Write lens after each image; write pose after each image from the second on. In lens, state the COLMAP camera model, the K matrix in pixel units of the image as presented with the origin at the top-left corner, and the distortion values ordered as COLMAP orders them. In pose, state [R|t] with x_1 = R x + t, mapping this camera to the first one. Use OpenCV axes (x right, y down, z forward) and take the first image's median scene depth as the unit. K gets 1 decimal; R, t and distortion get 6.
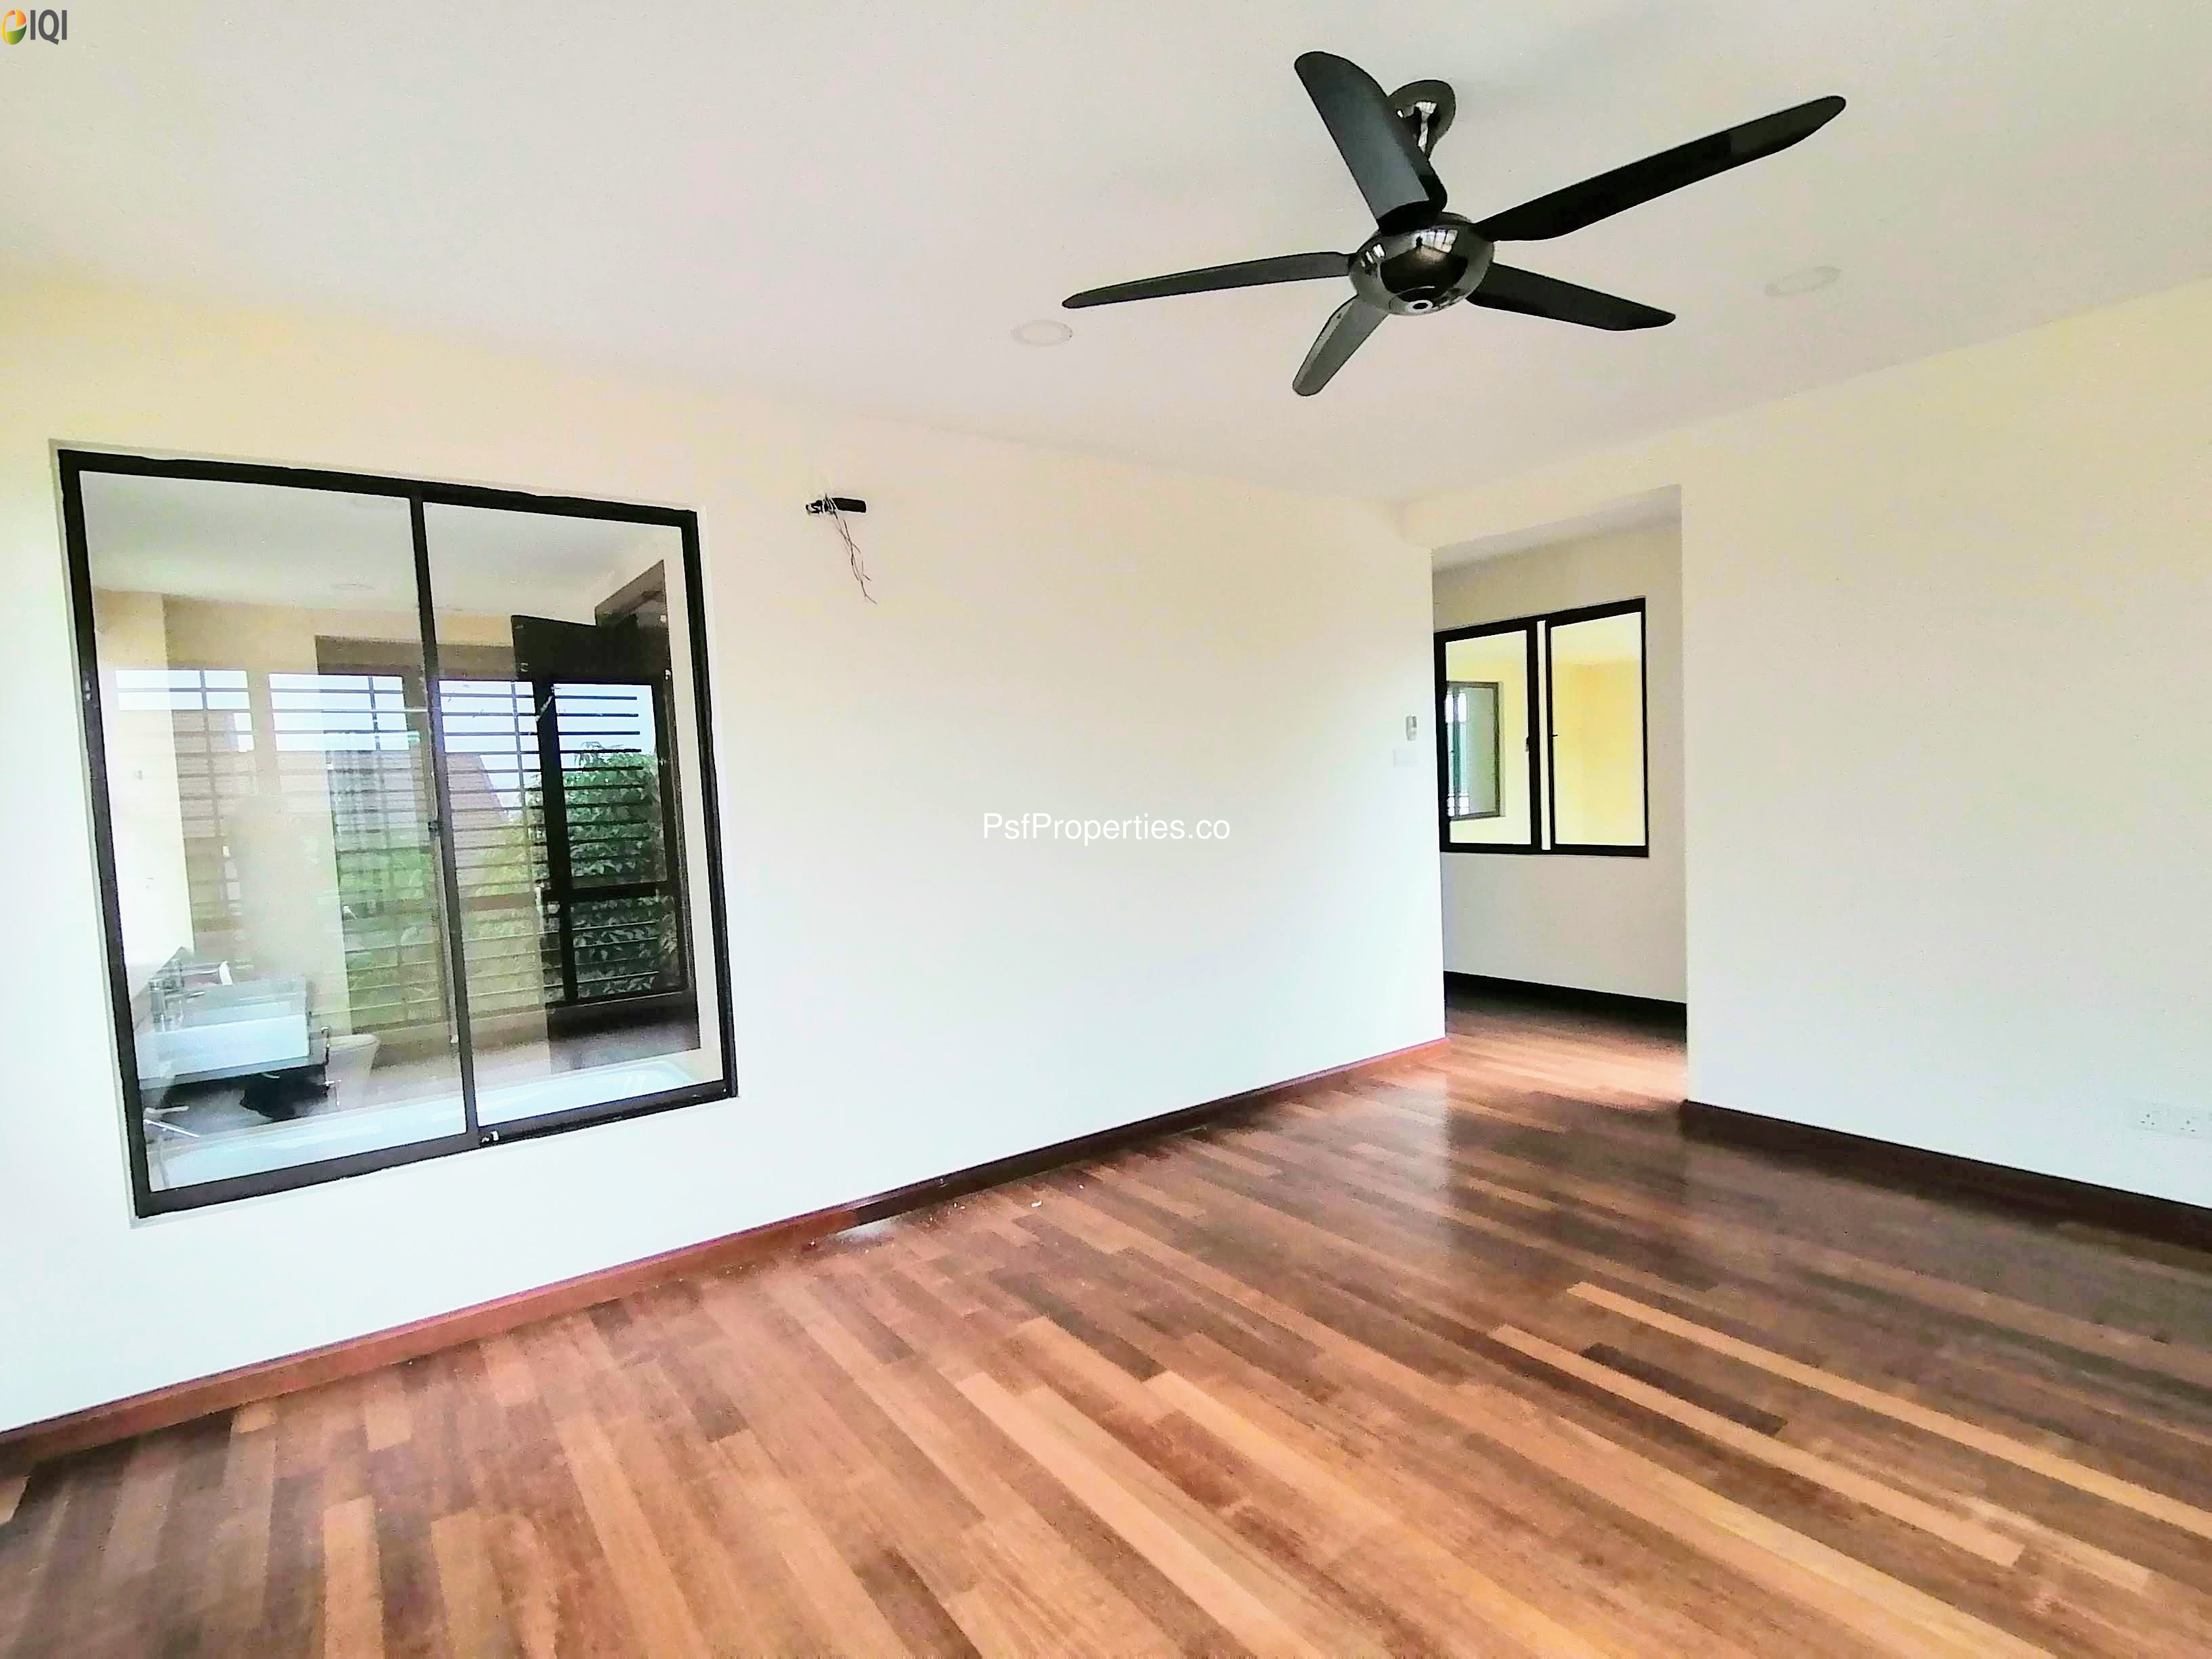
lens RADIAL K [[1106.7, 0, 1104.3], [0, 1106.7, 829.9], [0, 0, 1]] dist [-0.005077, -0.000903]
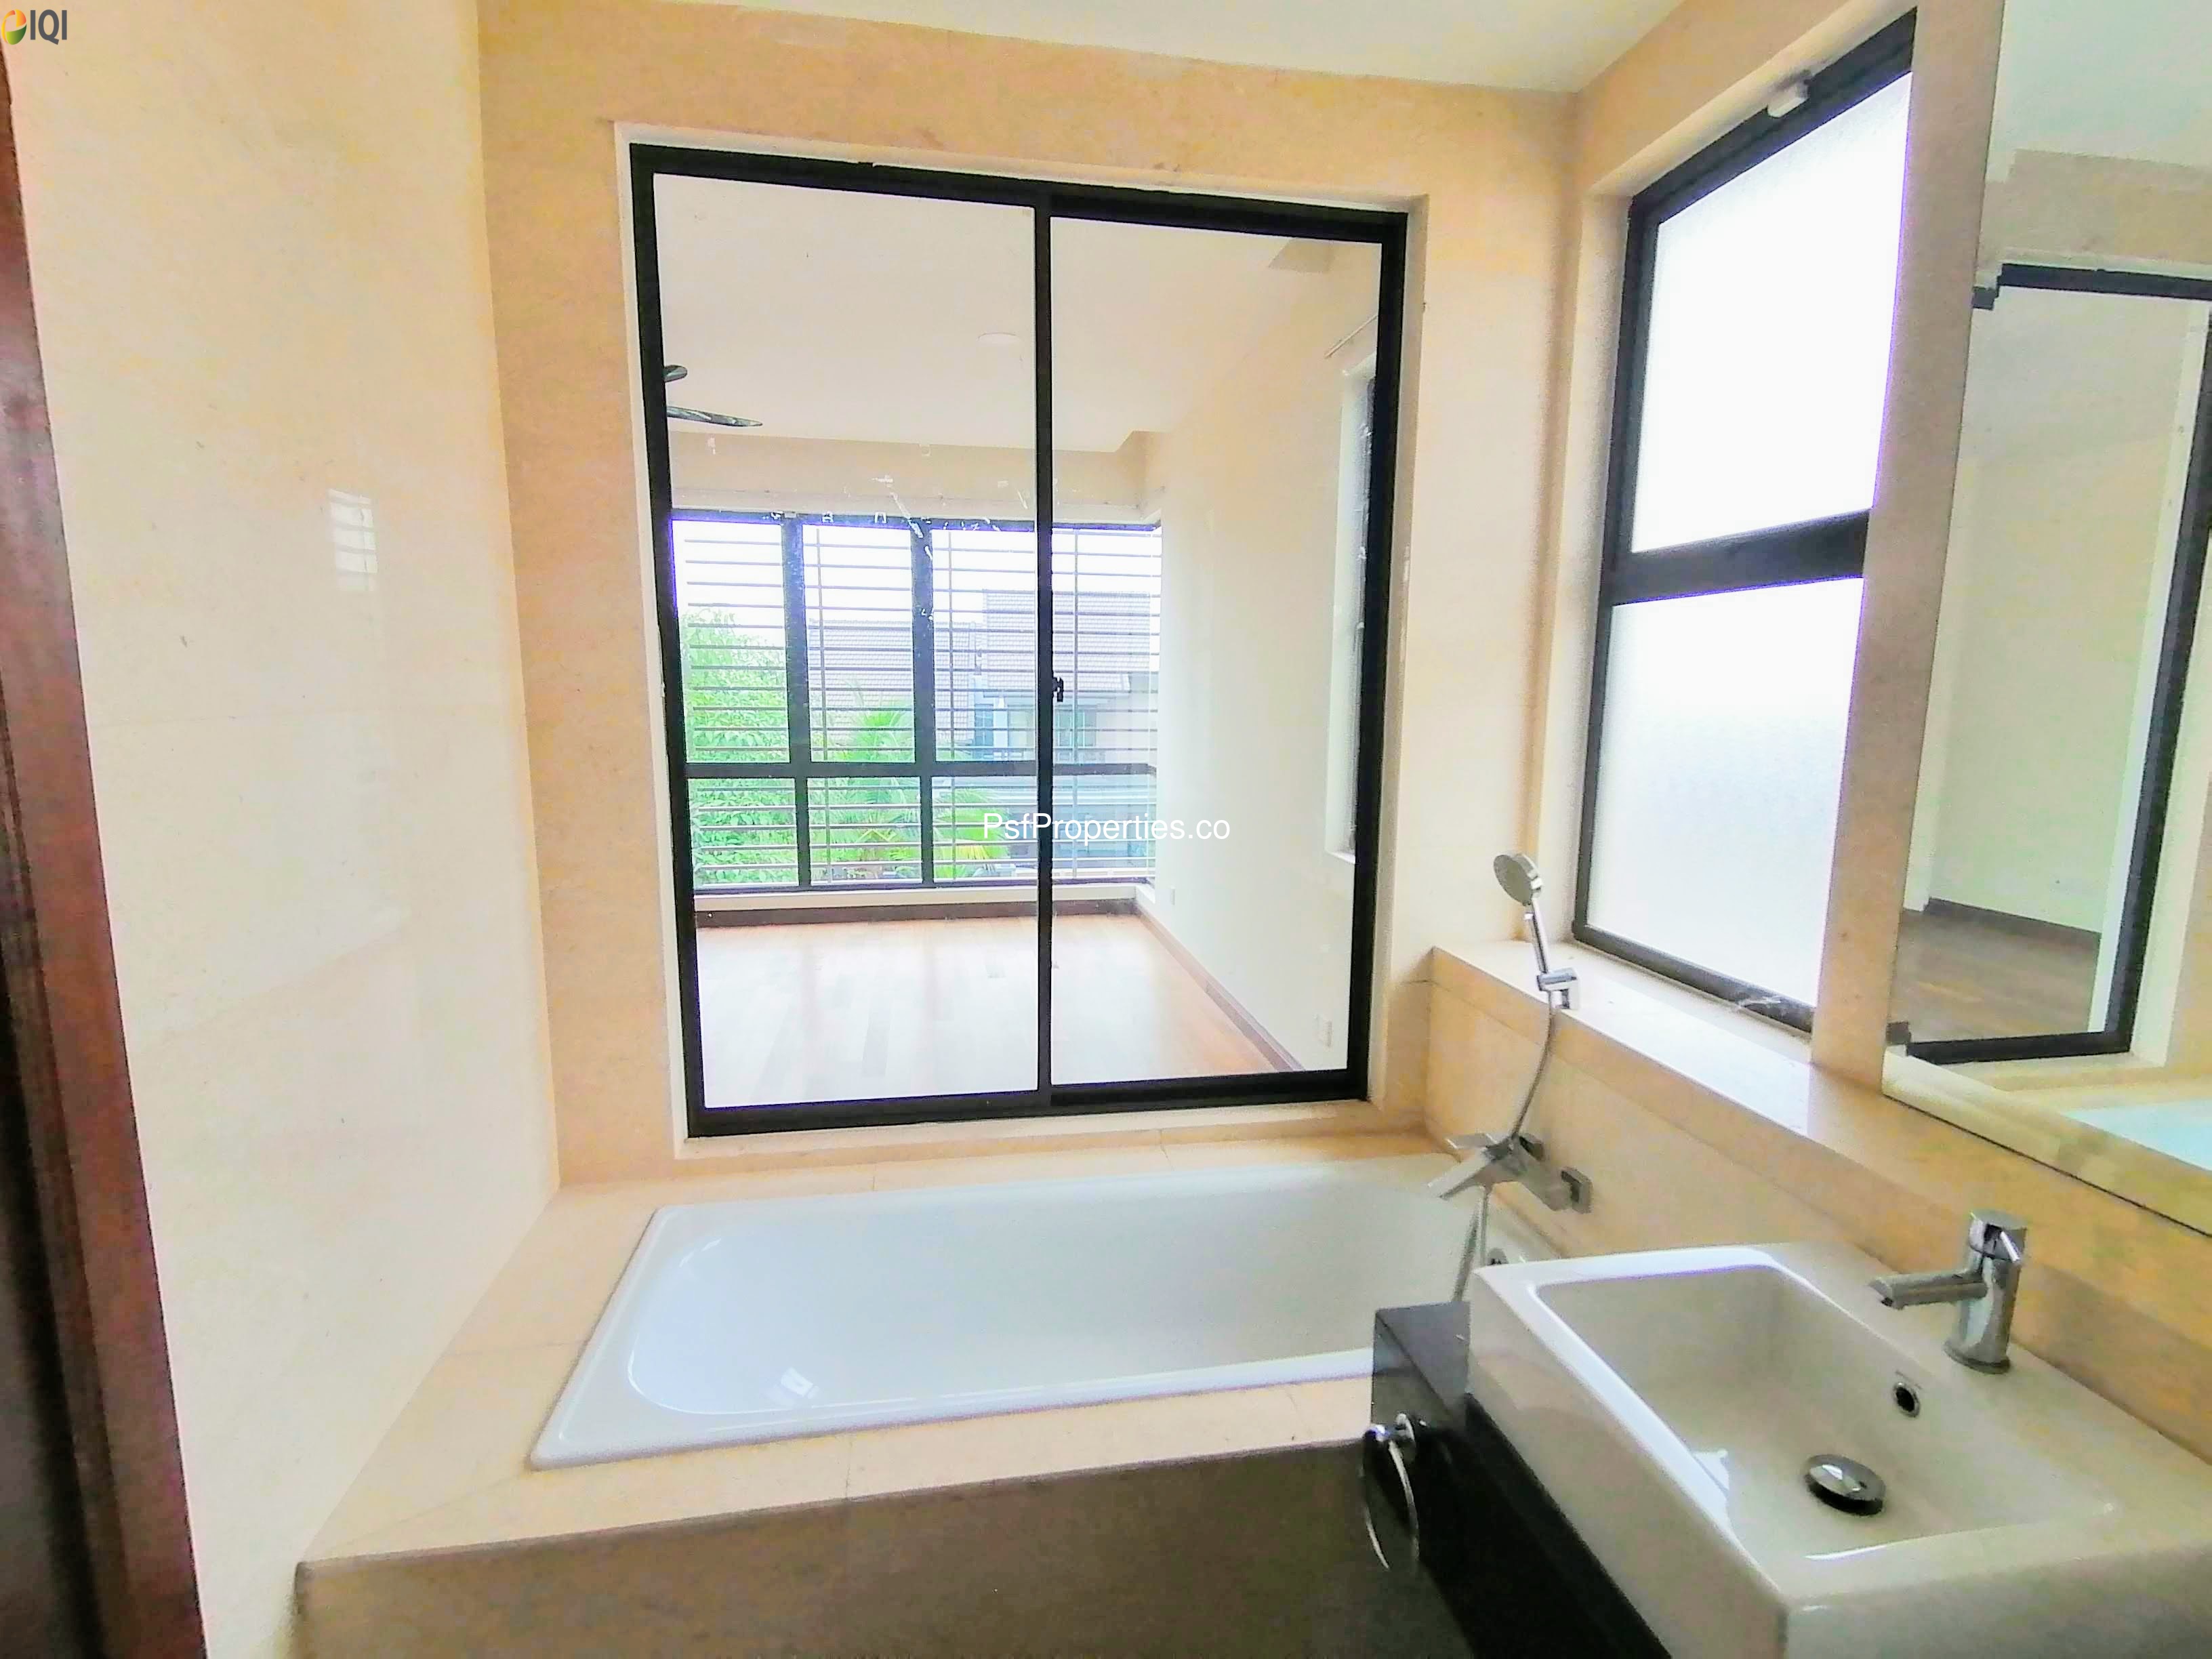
lens RADIAL K [[1106.7, 0, 1113.1], [0, 1106.7, 835.9], [0, 0, 1]] dist [-0.005077, -0.000903]
pose [[0.883744, 0.126274, -0.450612, -0.226795], [-0.083478, 0.990001, 0.113709, 0.004070], [0.460465, -0.062874, 0.885448, 0.388312]]
